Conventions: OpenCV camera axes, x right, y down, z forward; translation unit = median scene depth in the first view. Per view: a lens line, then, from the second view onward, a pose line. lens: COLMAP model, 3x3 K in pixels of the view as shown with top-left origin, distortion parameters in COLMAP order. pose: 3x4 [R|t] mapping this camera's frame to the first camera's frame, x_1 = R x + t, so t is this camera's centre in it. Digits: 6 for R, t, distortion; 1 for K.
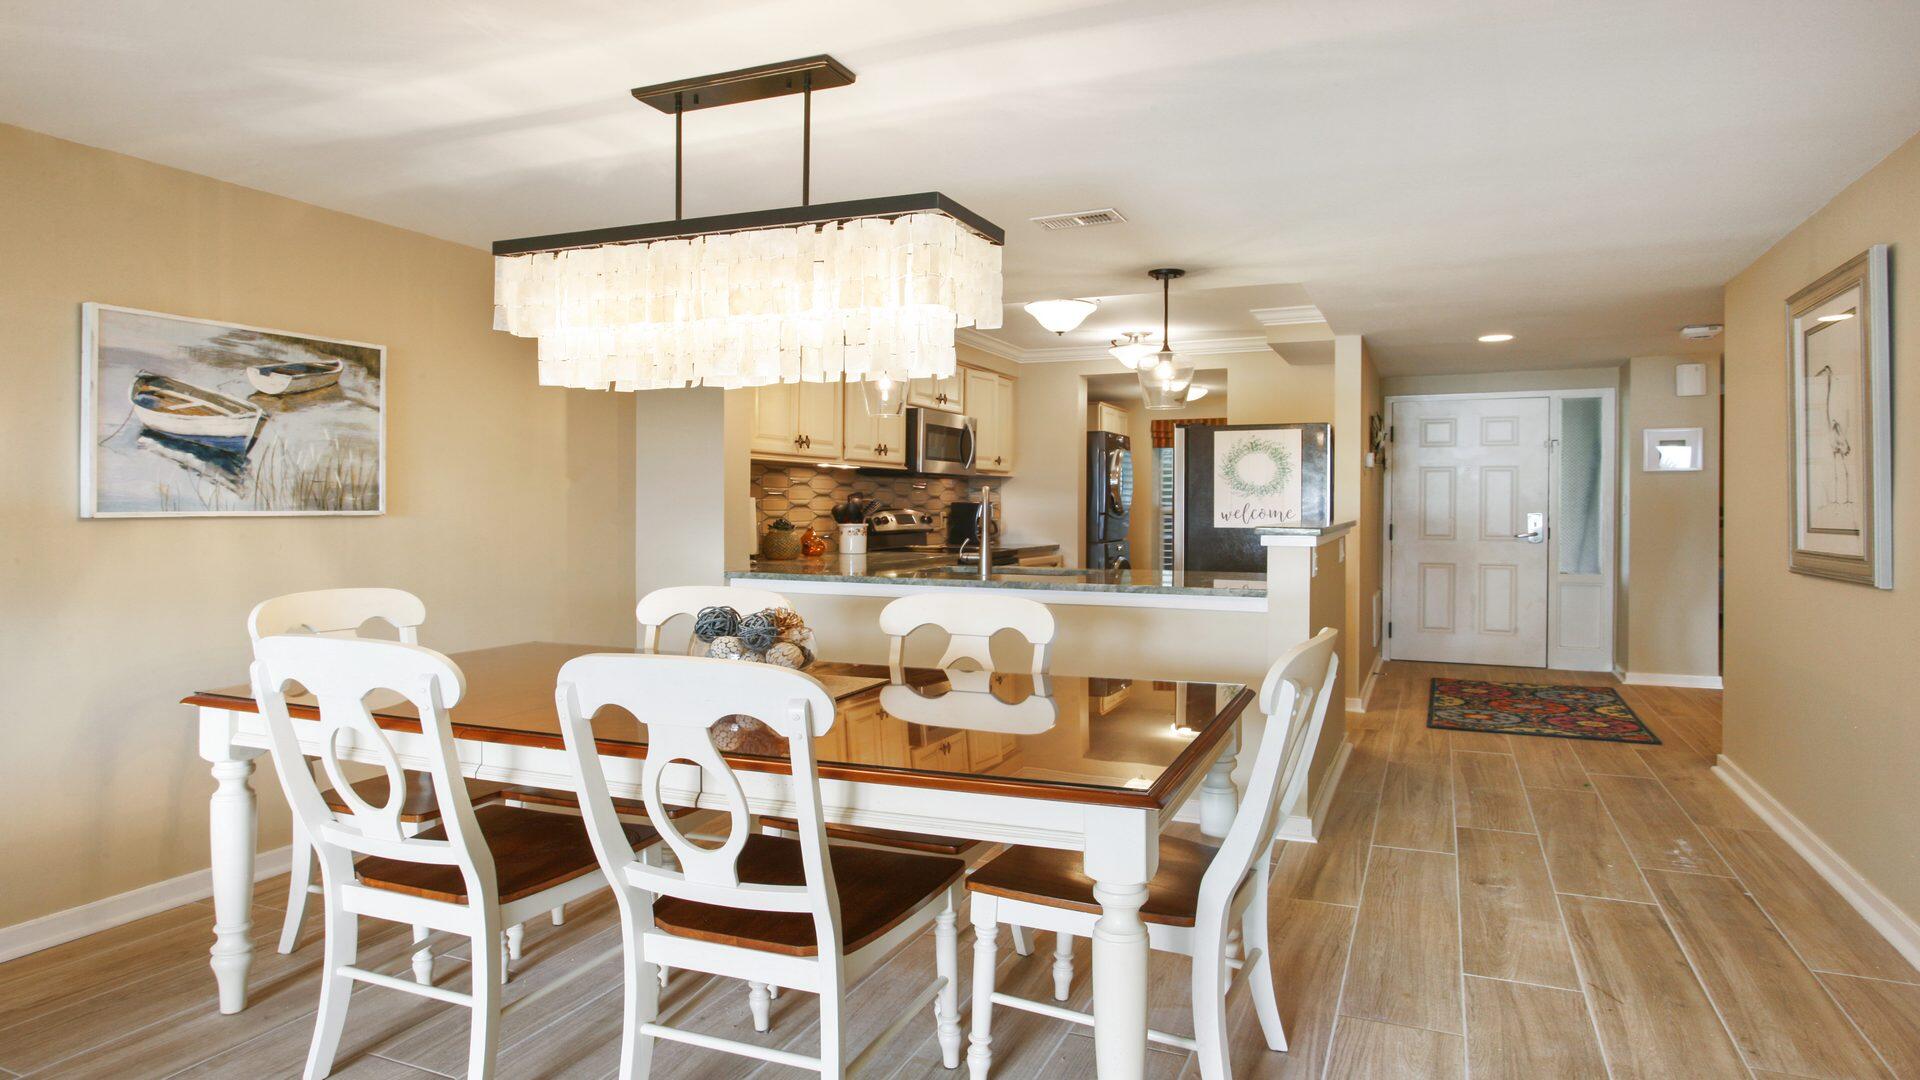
lens RADIAL K [[1119.8, 0, 971.5], [0, 1119.8, 511.8], [0, 0, 1]] dist [0.003841, -0.001387]
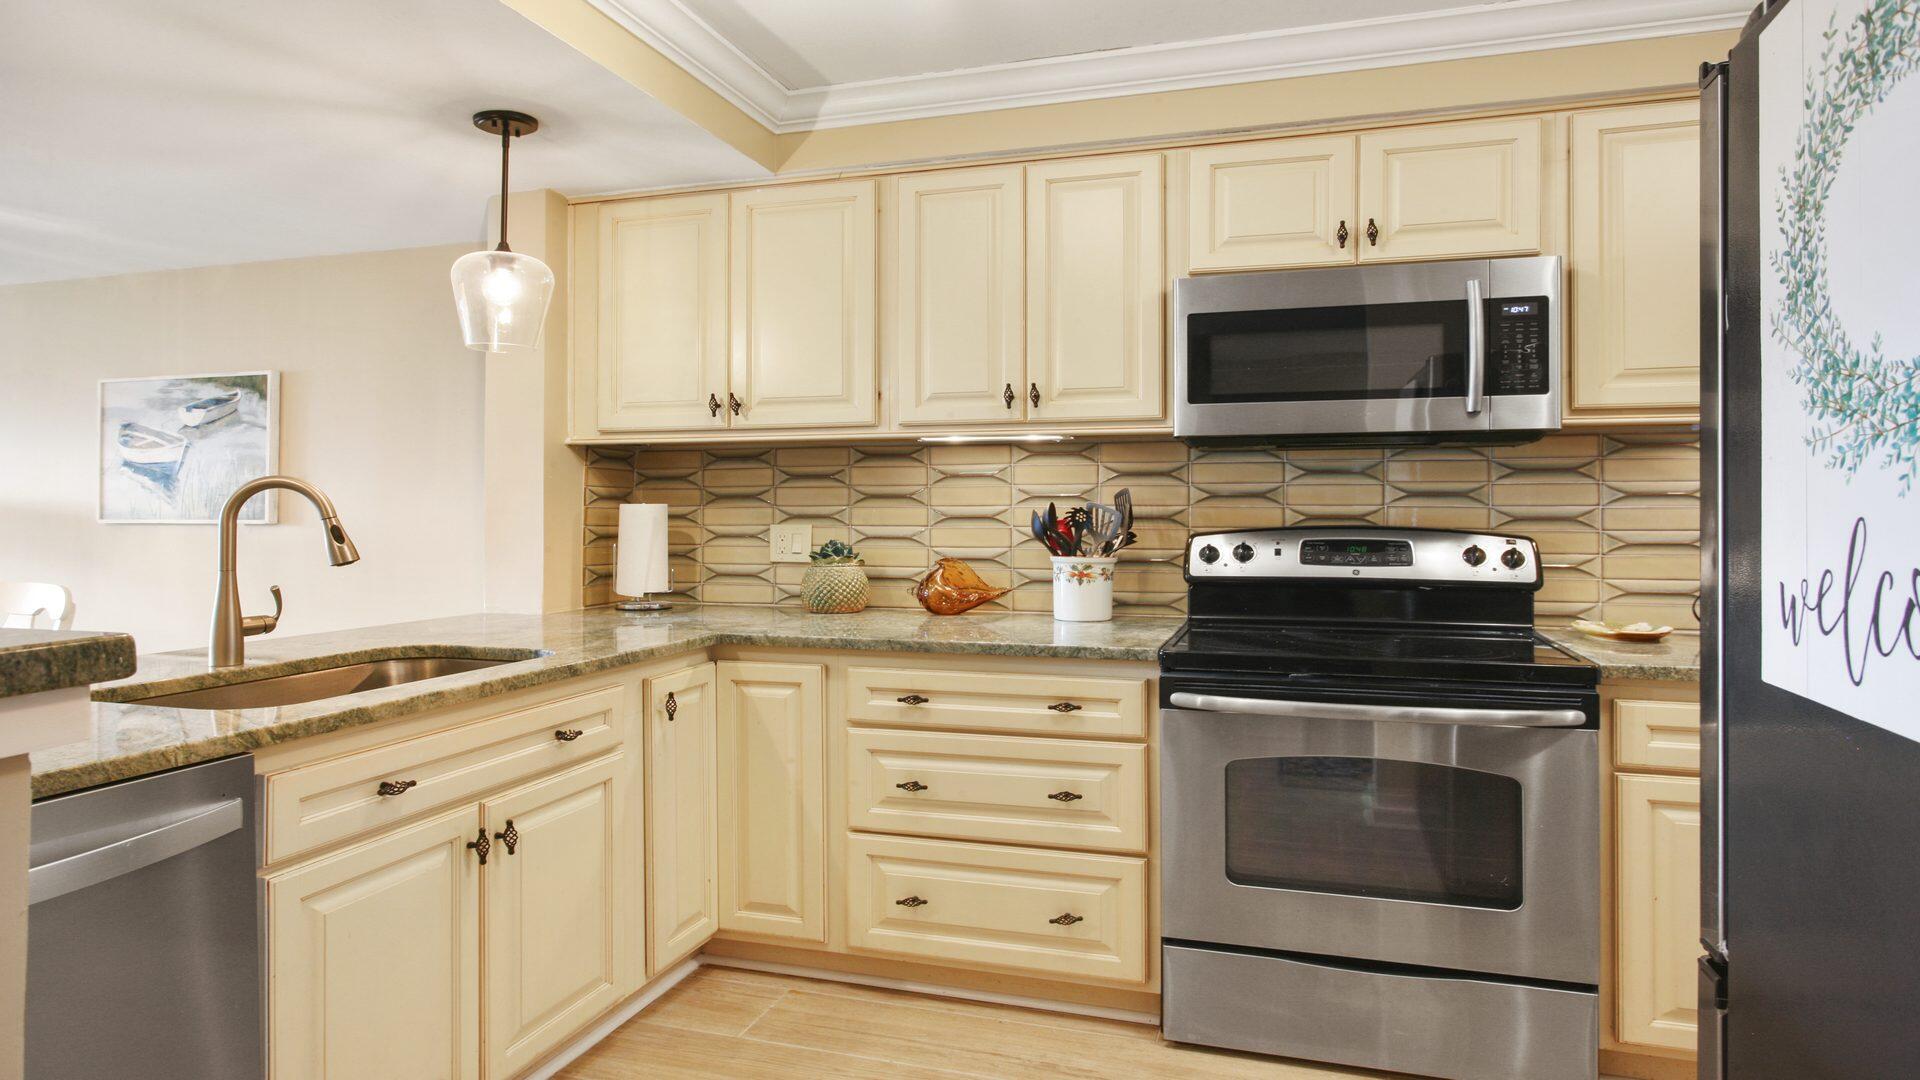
lens RADIAL K [[1119.8, 0, 906.0], [0, 1119.8, 518.3], [0, 0, 1]] dist [0.003841, -0.001387]
pose [[0.090700, 0.001956, -0.995876, 0.663693], [-0.004361, 0.999989, 0.001567, -0.006479], [0.995869, 0.004200, 0.090707, 1.588671]]
